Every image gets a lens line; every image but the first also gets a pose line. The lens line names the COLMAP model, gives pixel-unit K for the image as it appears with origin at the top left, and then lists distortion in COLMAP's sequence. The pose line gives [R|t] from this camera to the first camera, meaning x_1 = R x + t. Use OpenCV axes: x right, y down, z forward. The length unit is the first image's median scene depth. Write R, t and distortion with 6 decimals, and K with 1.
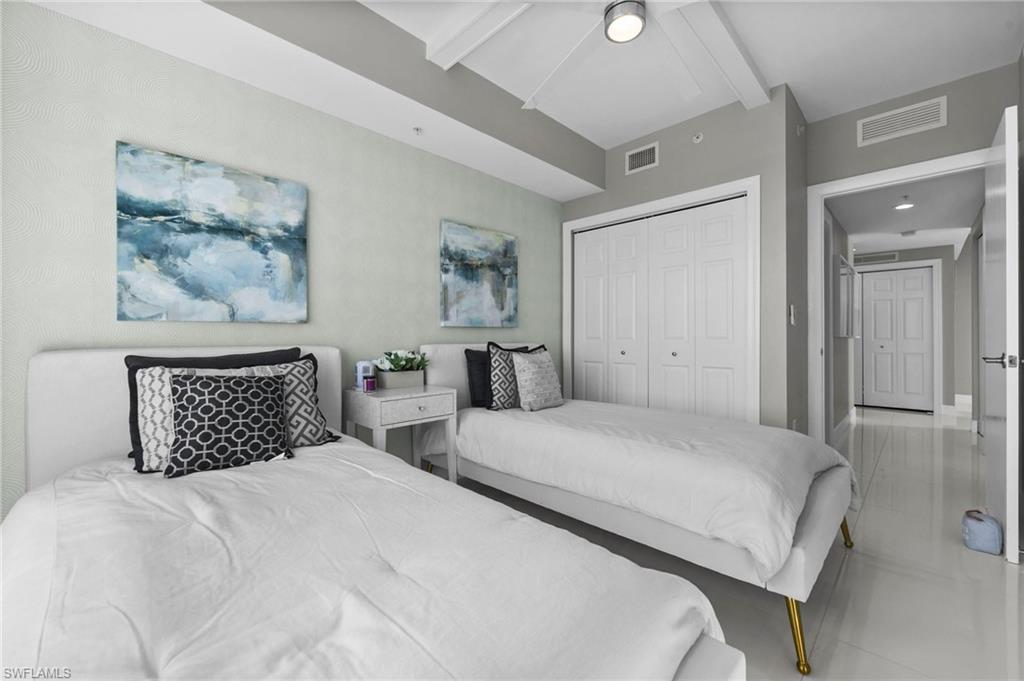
lens RADIAL K [[413.8, 0, 511.8], [0, 413.8, 339.1], [0, 0, 1]] dist [-0.002268, 0.000322]
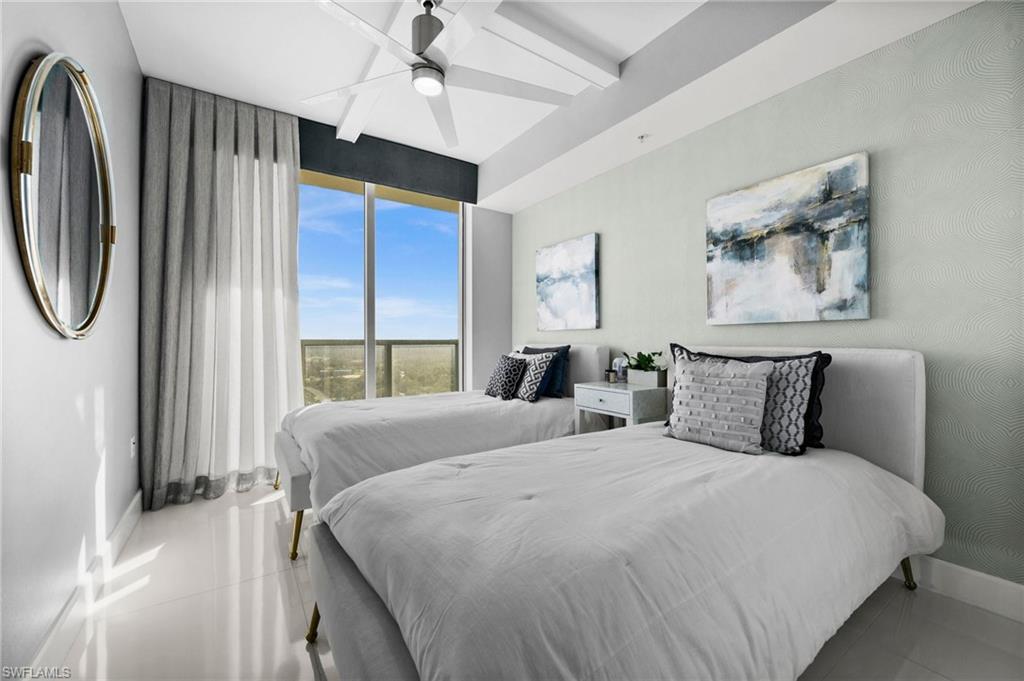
lens RADIAL K [[413.8, 0, 511.8], [0, 413.8, 339.1], [0, 0, 1]] dist [-0.002268, 0.000322]
pose [[-0.202894, 0.001523, -0.979200, 0.713145], [-0.001041, 0.999998, 0.001771, -0.003001], [0.979200, 0.001379, -0.202892, 0.742976]]
